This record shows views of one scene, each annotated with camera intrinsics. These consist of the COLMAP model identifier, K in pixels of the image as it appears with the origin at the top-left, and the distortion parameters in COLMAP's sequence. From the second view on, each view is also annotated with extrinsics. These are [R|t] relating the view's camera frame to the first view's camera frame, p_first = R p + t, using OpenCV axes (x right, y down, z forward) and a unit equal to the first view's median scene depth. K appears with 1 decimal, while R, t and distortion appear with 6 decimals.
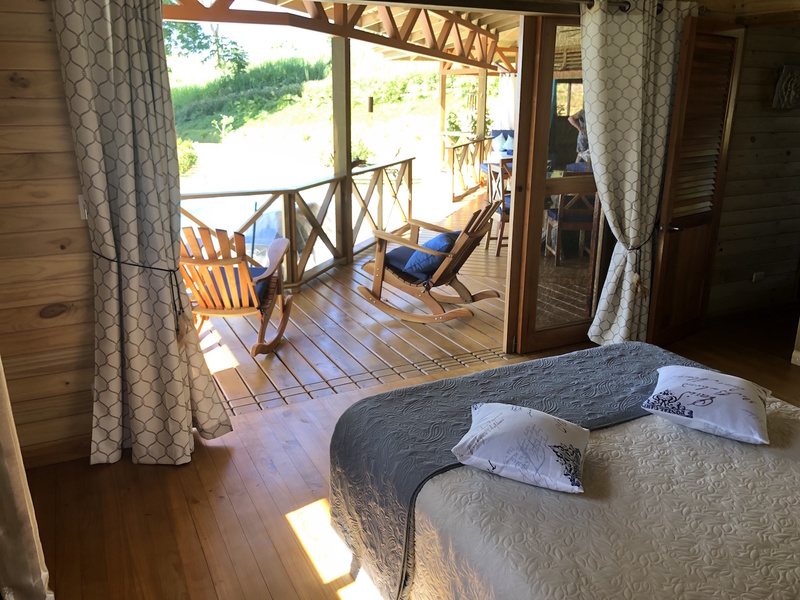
lens RADIAL K [[636.8, 0, 400.0], [0, 636.8, 300.0], [0, 0, 1]] dist [0.004049, -0.003854]
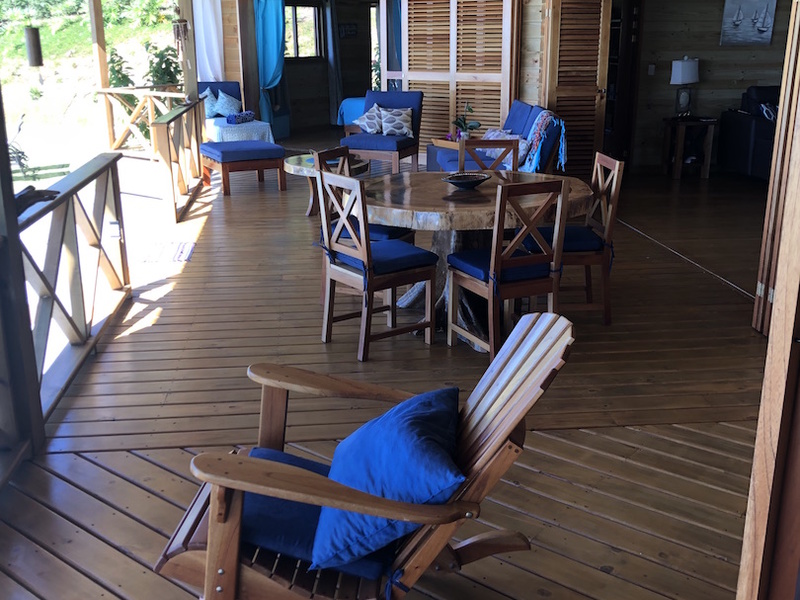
lens RADIAL K [[844.4, 0, 400.0], [0, 844.4, 300.0], [0, 0, 1]] dist [0.006791, 0.002396]
pose [[0.902004, -0.130090, 0.411661, -0.065863], [0.129122, 0.991166, 0.030299, -0.109913], [-0.411966, 0.025825, 0.910833, 0.343654]]
